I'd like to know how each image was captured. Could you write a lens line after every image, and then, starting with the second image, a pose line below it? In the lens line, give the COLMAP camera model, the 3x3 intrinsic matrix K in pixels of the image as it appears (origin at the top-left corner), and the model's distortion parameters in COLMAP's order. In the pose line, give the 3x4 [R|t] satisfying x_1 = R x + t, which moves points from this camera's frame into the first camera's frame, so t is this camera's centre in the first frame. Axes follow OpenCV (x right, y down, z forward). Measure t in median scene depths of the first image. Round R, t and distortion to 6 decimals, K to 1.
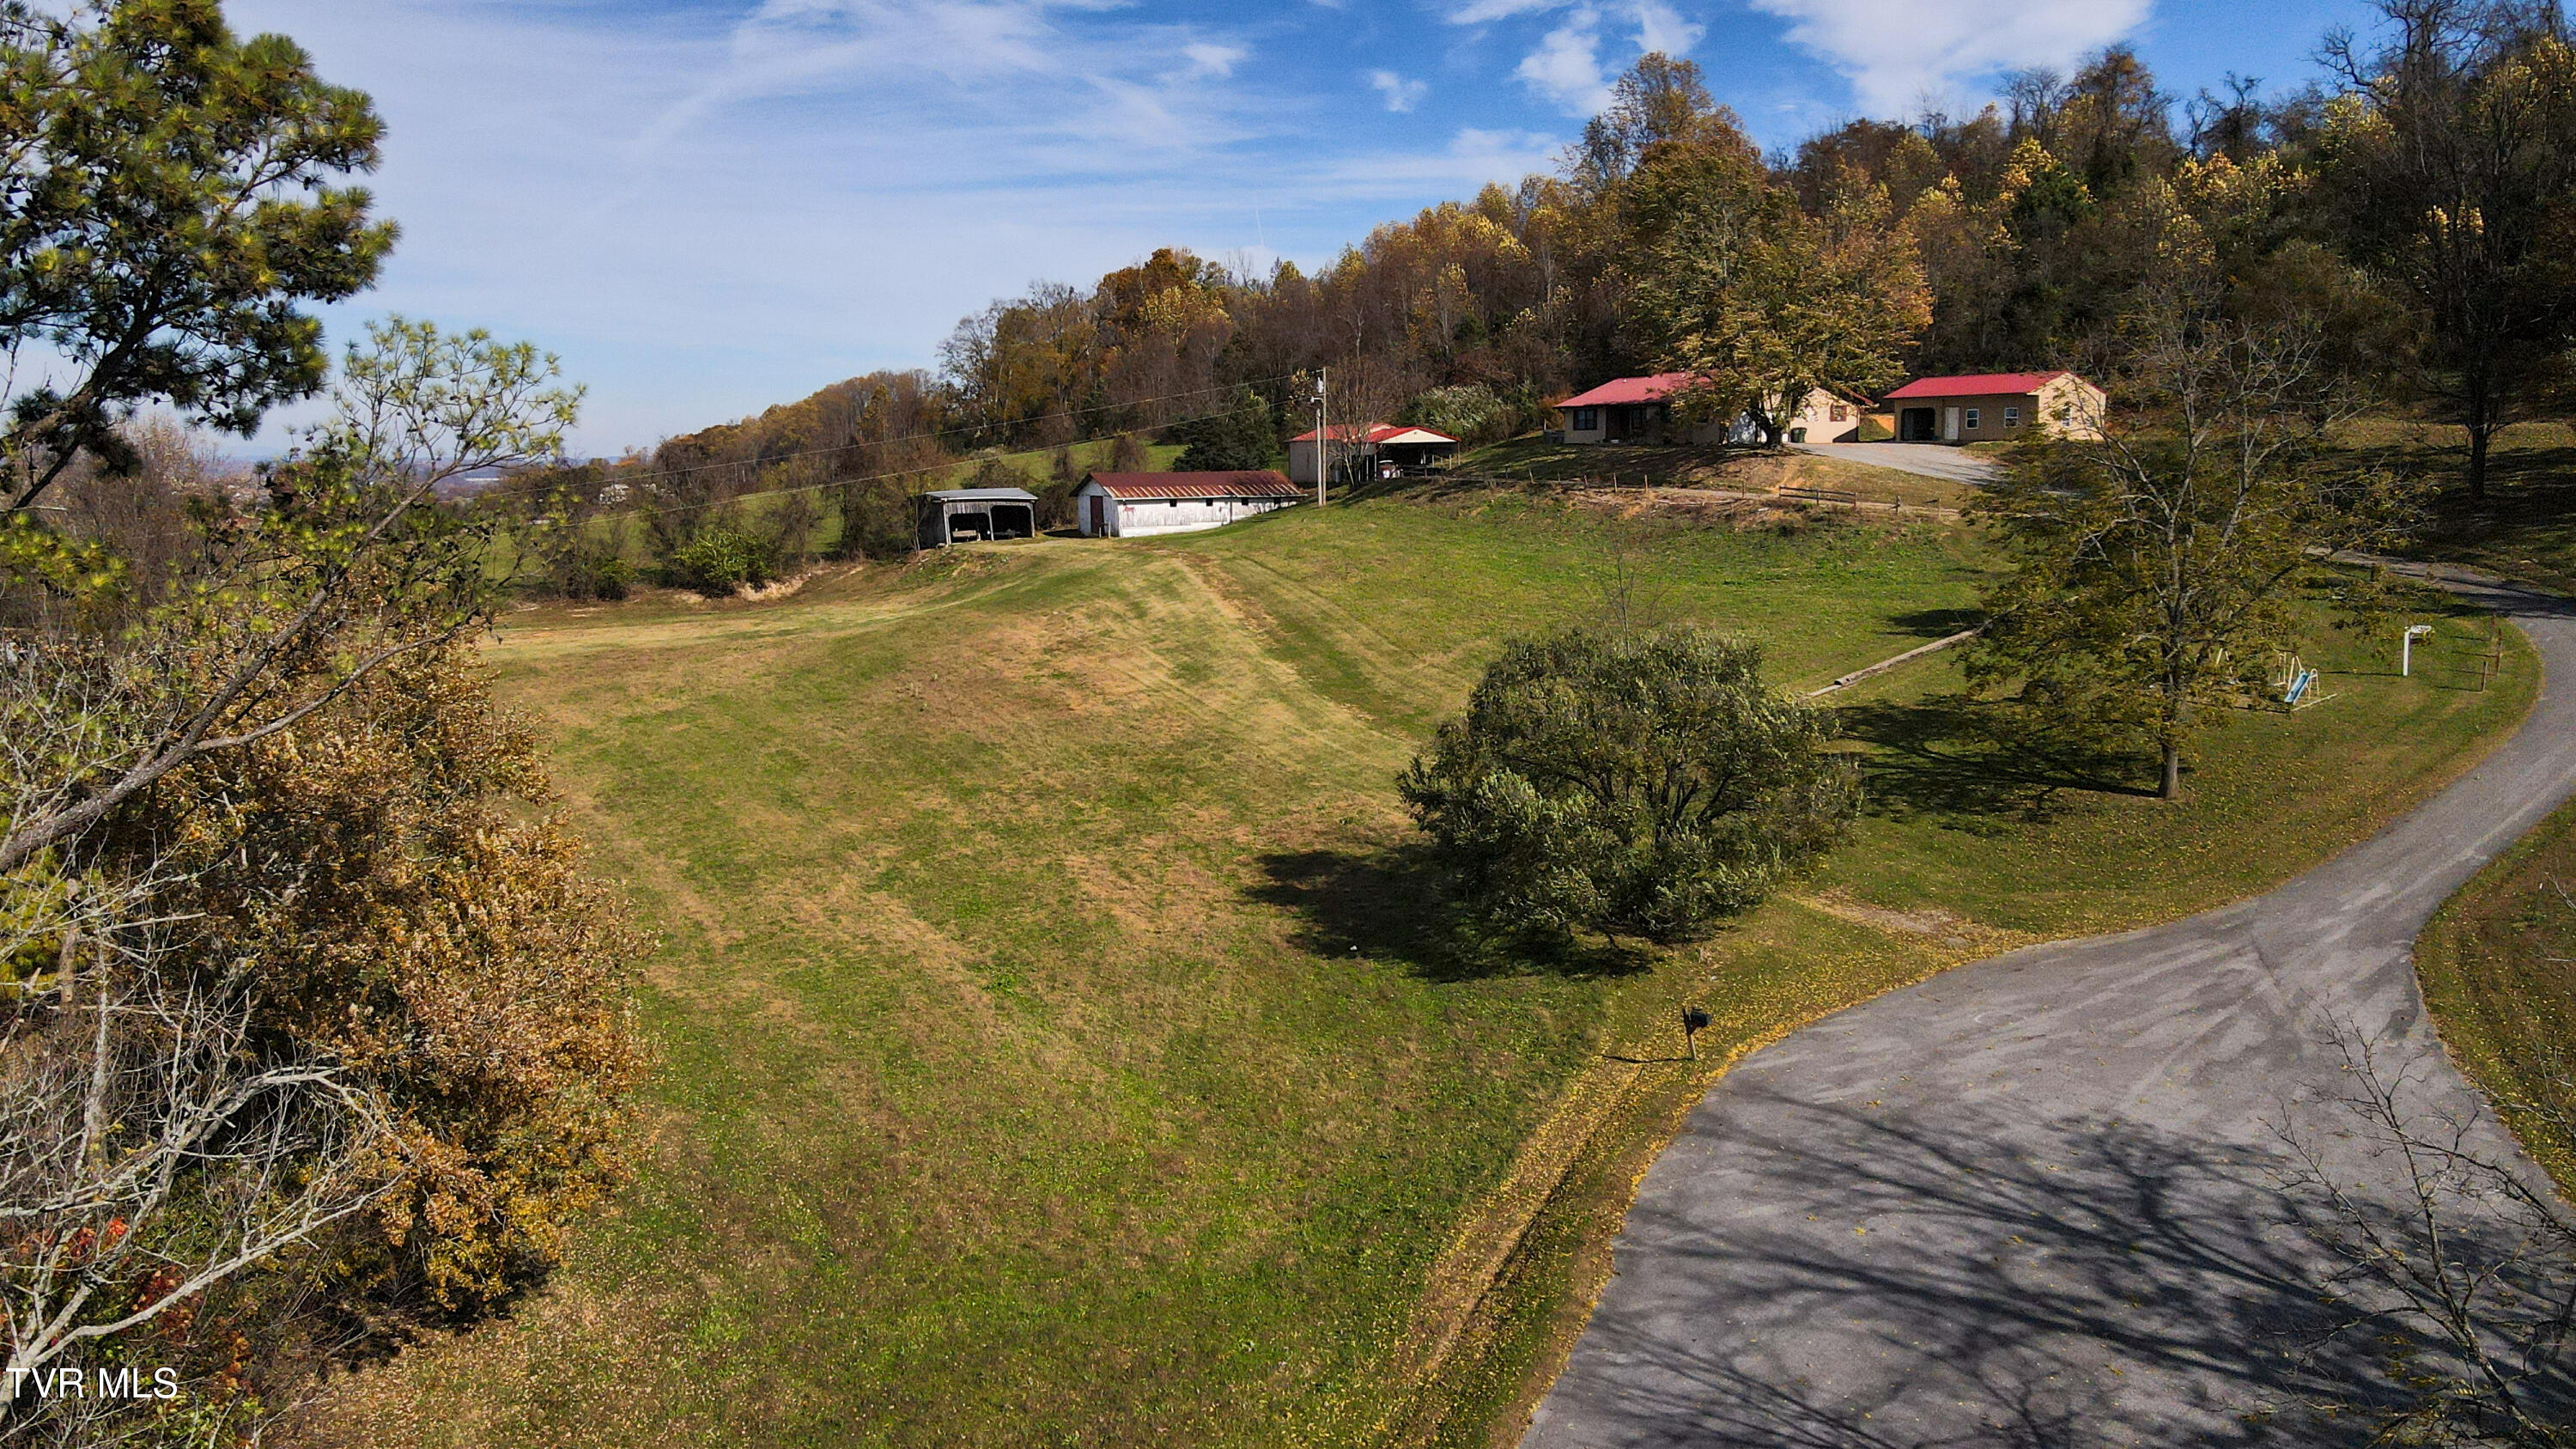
lens RADIAL K [[1913.2, 0, 1296.3], [0, 1913.2, 735.9], [0, 0, 1]] dist [0.006327, 0.032844]
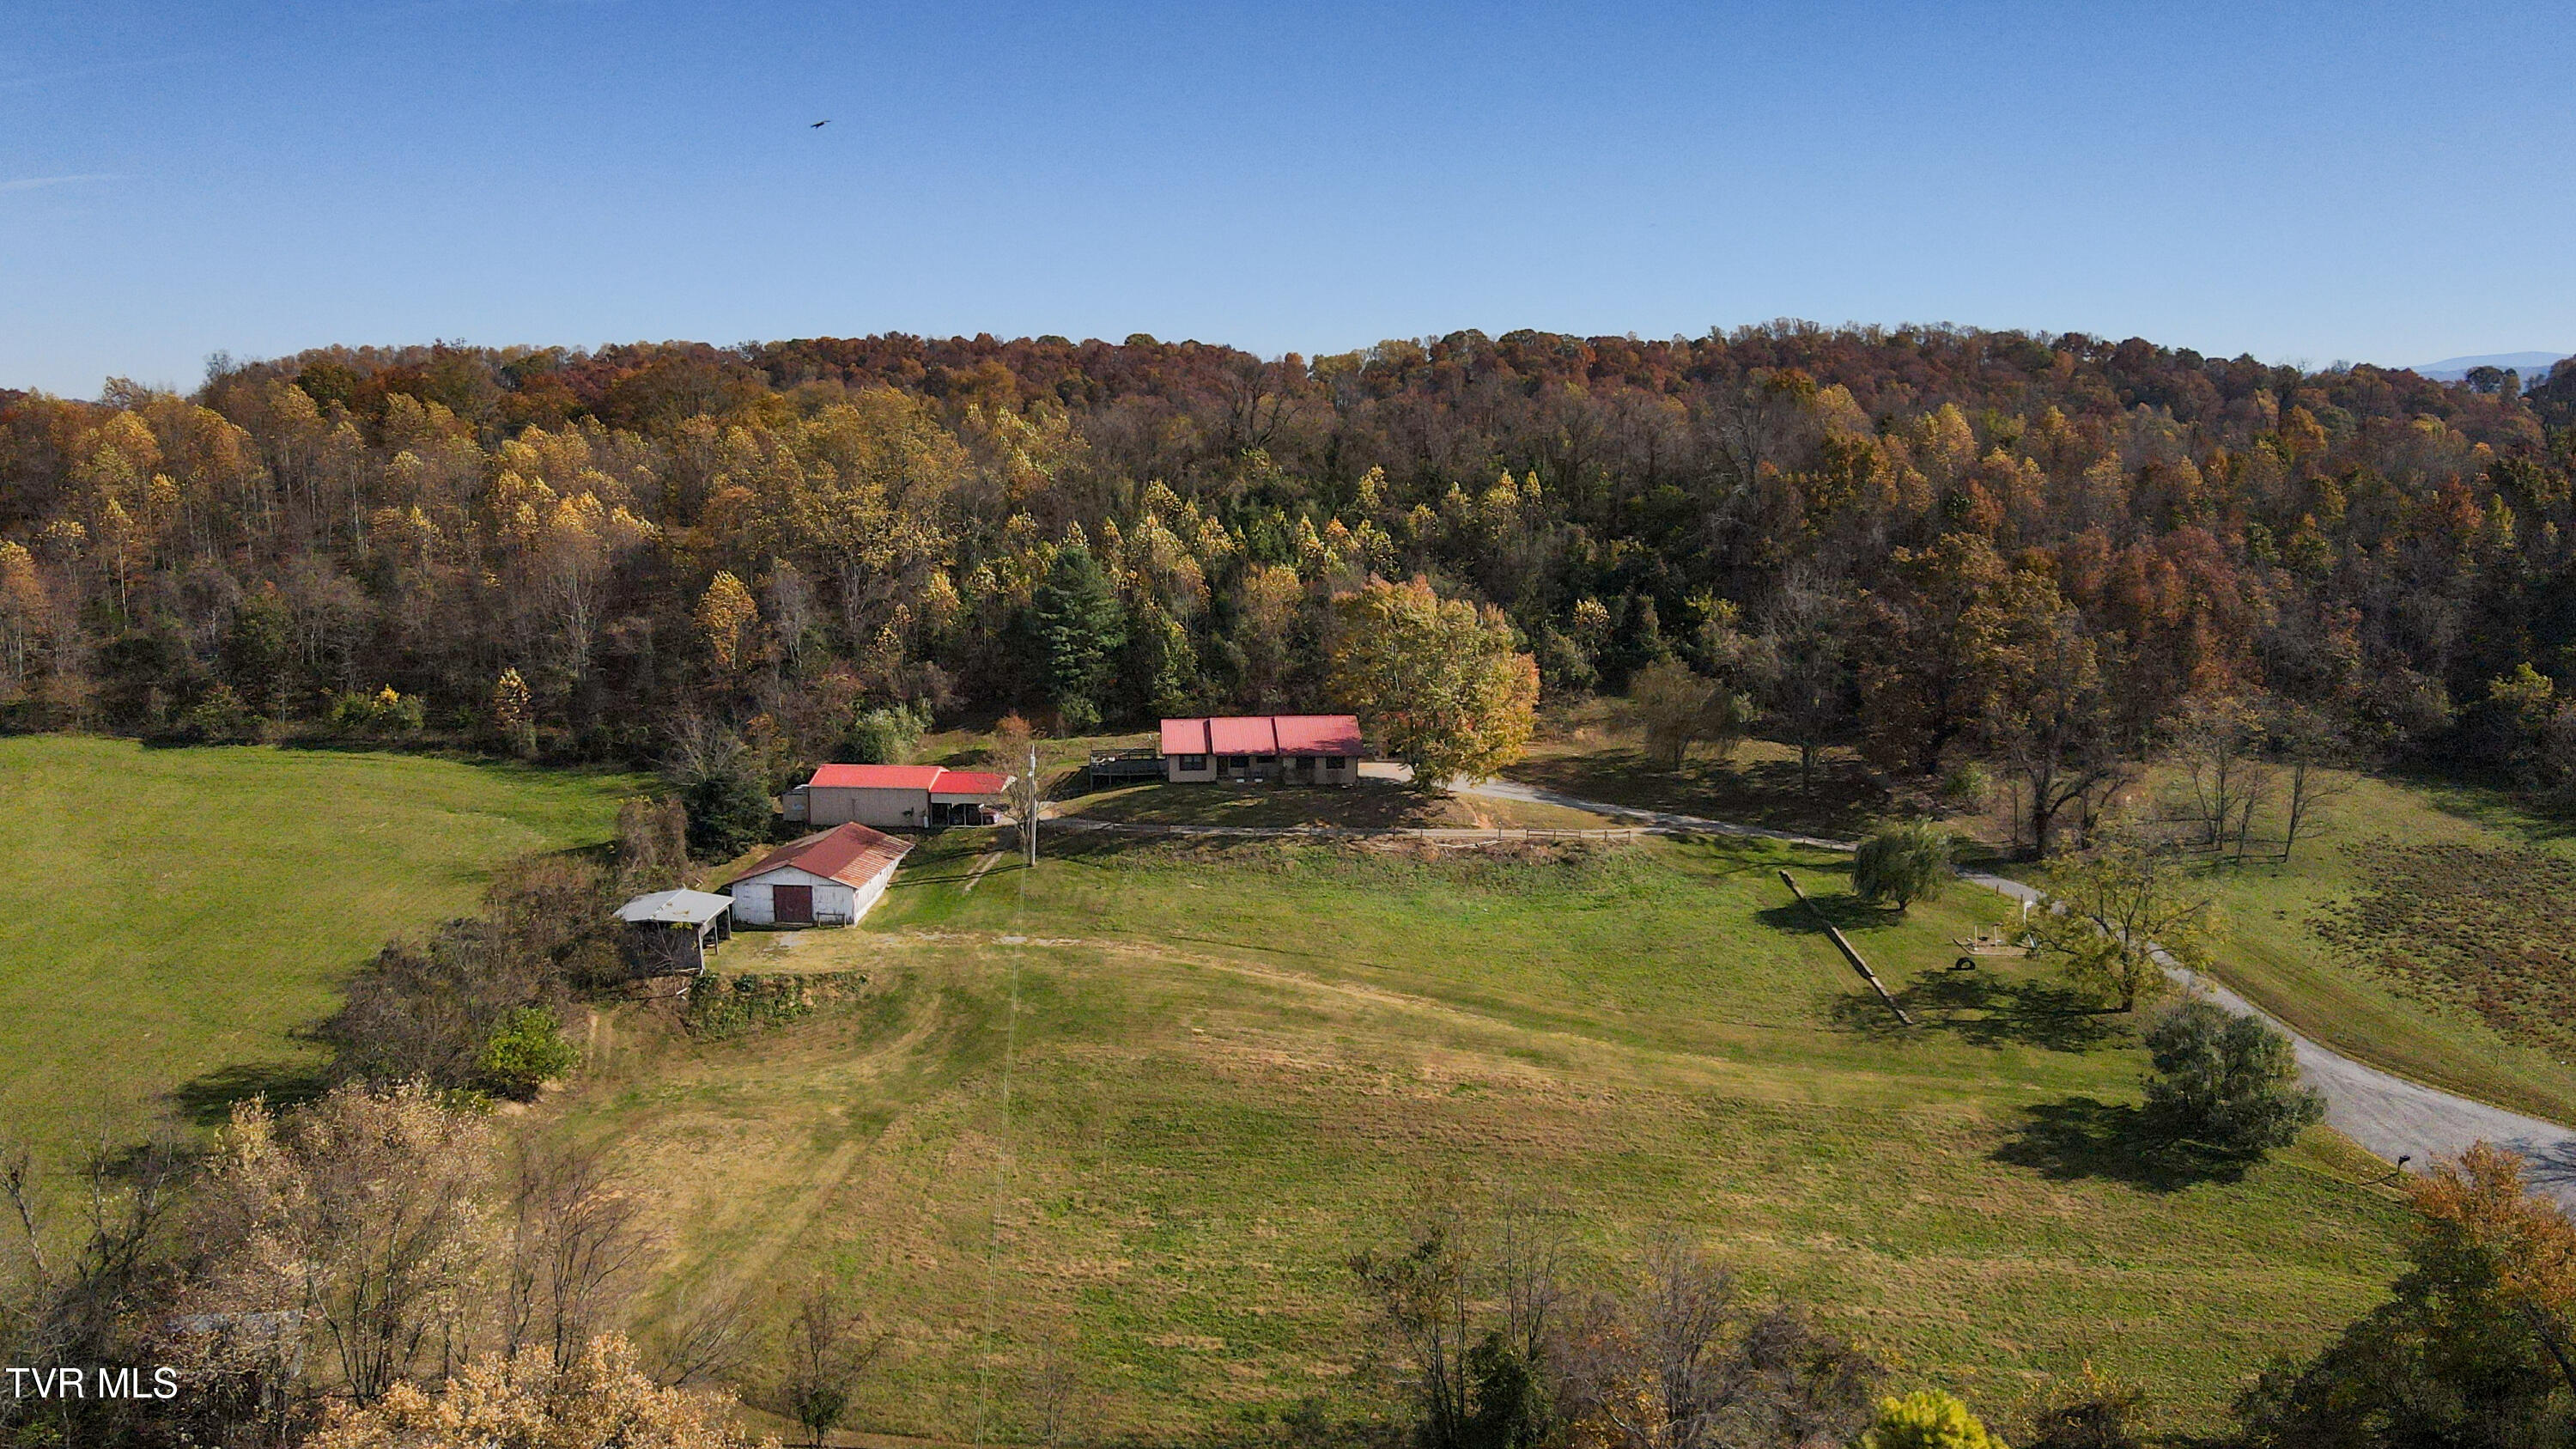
lens RADIAL K [[1913.2, 0, 1286.8], [0, 1913.2, 736.0], [0, 0, 1]] dist [0.006327, 0.032844]
pose [[0.489662, -0.127731, 0.862506, -1.302378], [0.122656, 0.989466, 0.076898, -0.389350], [-0.863242, 0.068138, 0.500171, 0.440065]]
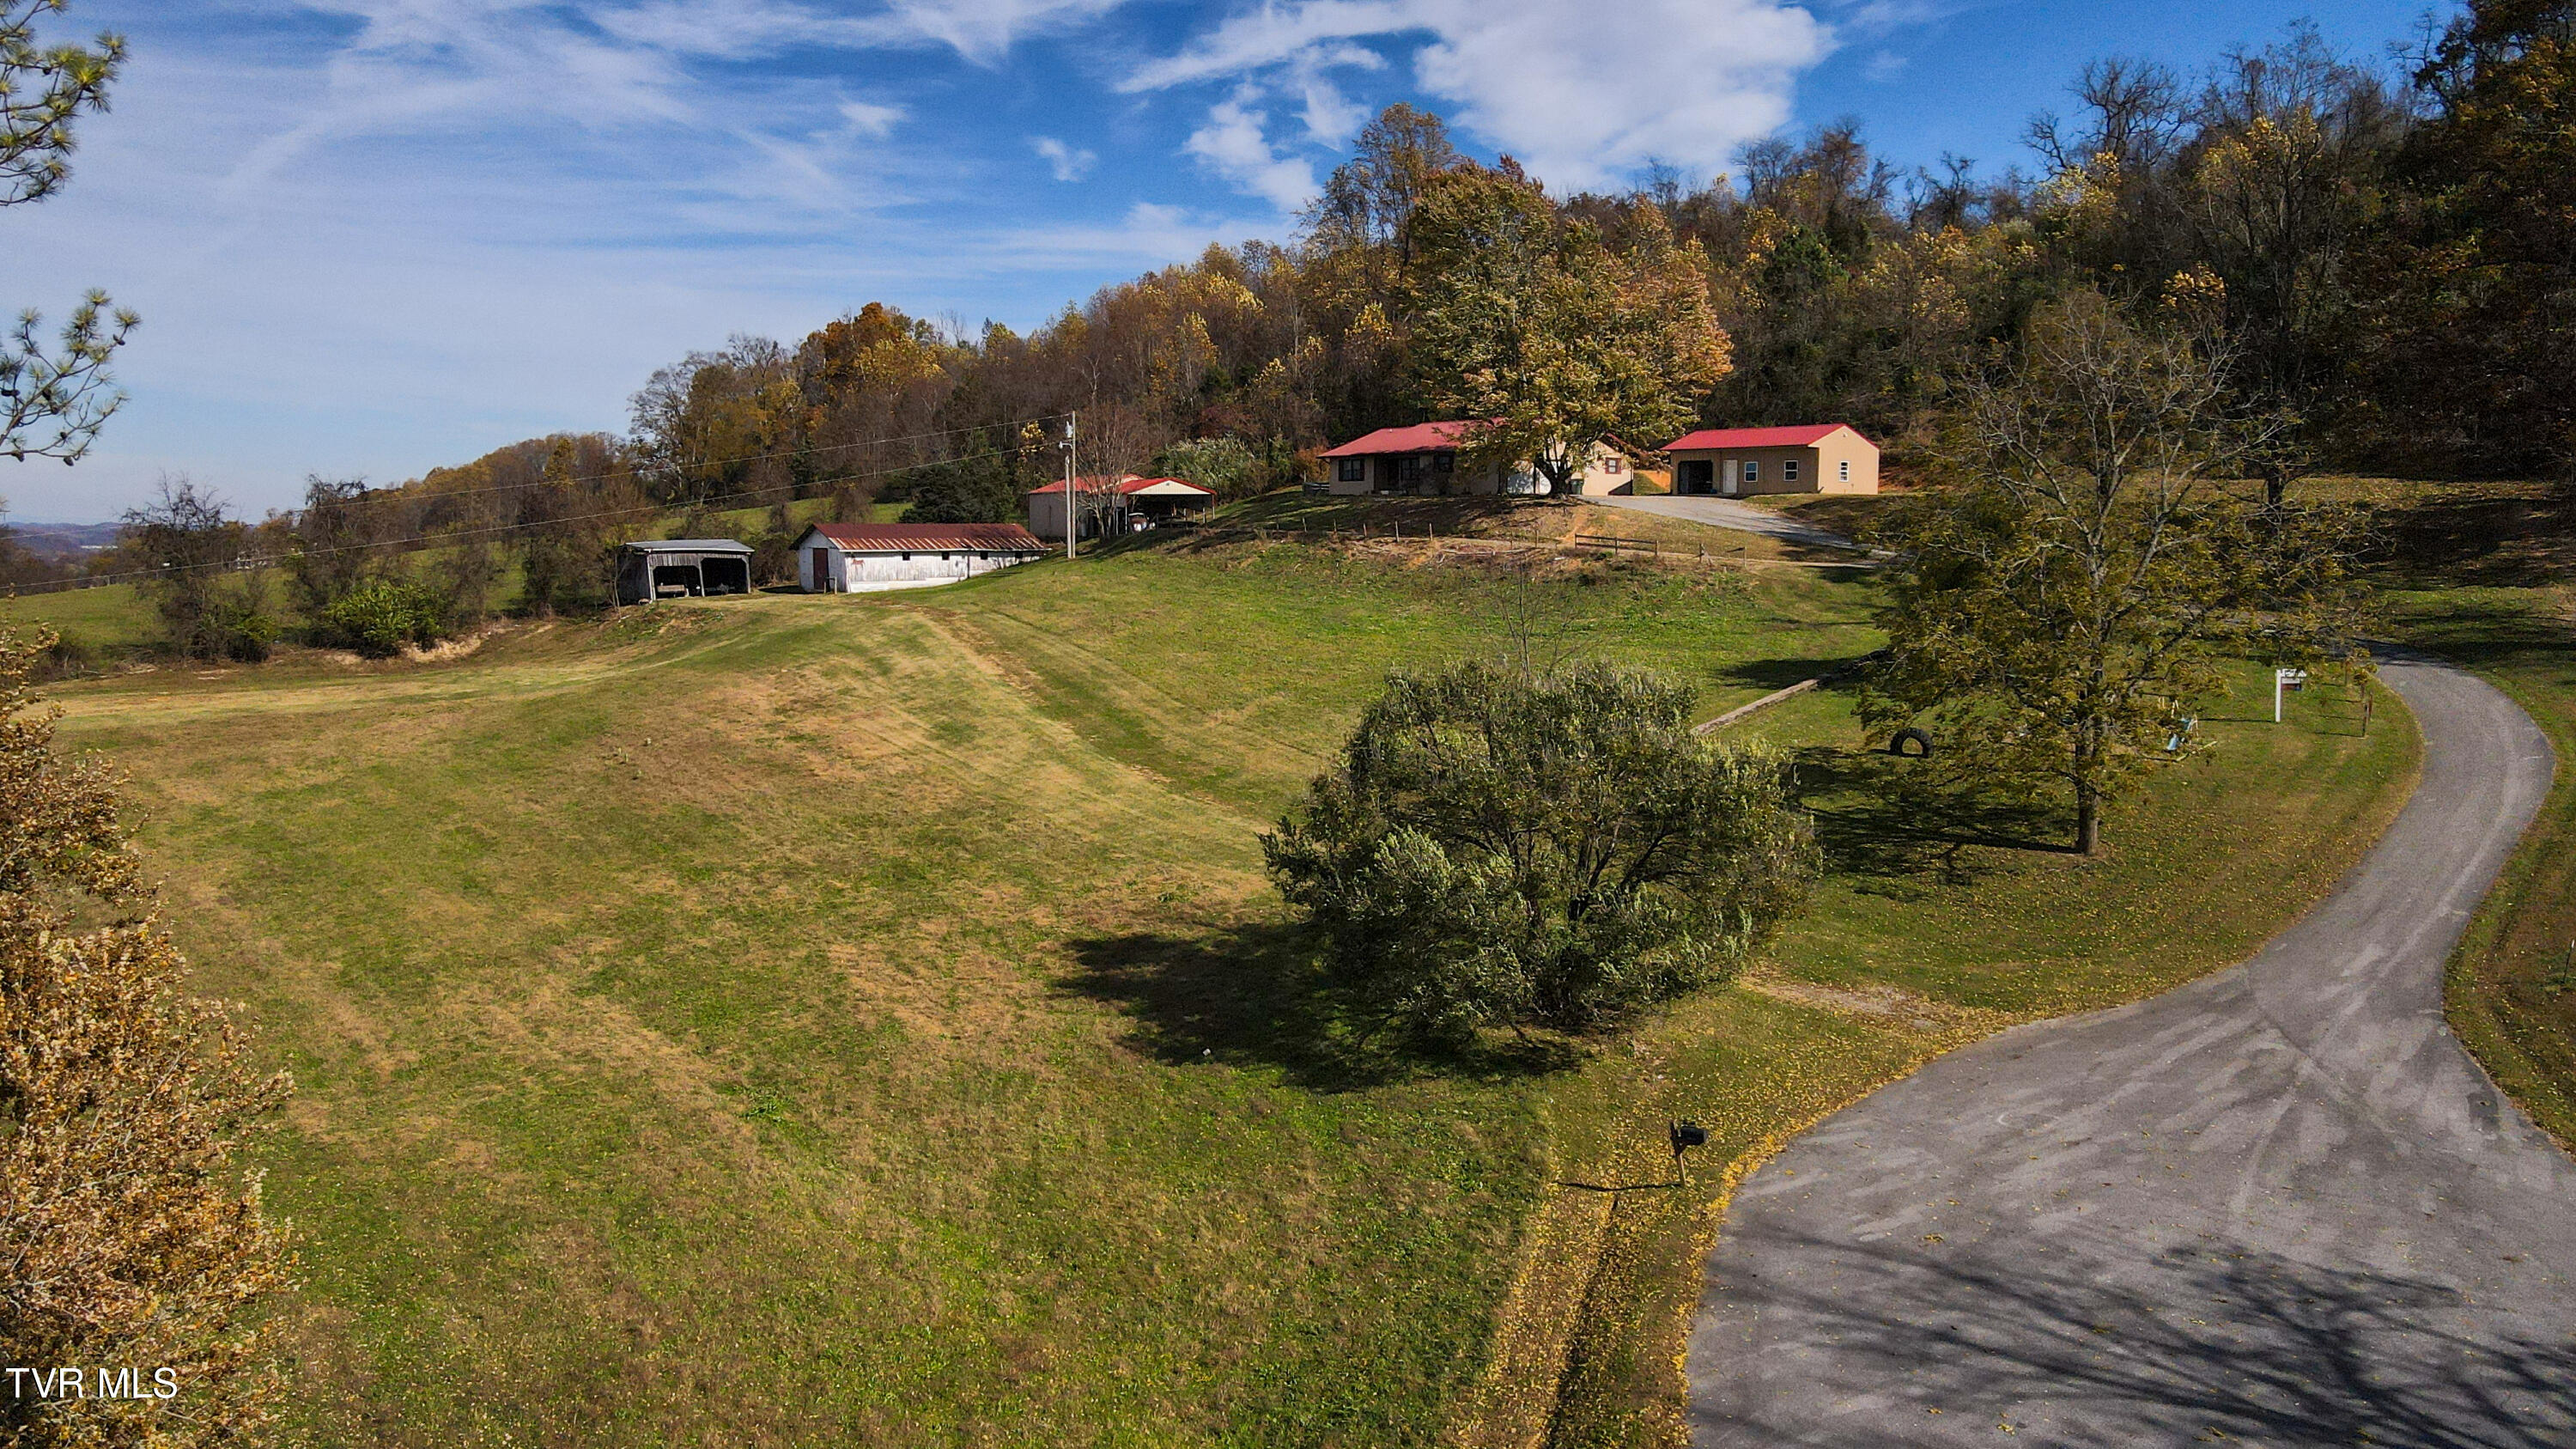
lens RADIAL K [[1913.2, 0, 1290.6], [0, 1913.2, 728.0], [0, 0, 1]] dist [0.006327, 0.032844]
pose [[0.988299, -0.005815, 0.152419, -0.034951], [0.012550, 0.998985, -0.043268, 0.004697], [-0.152013, 0.044675, 0.987368, 0.103693]]
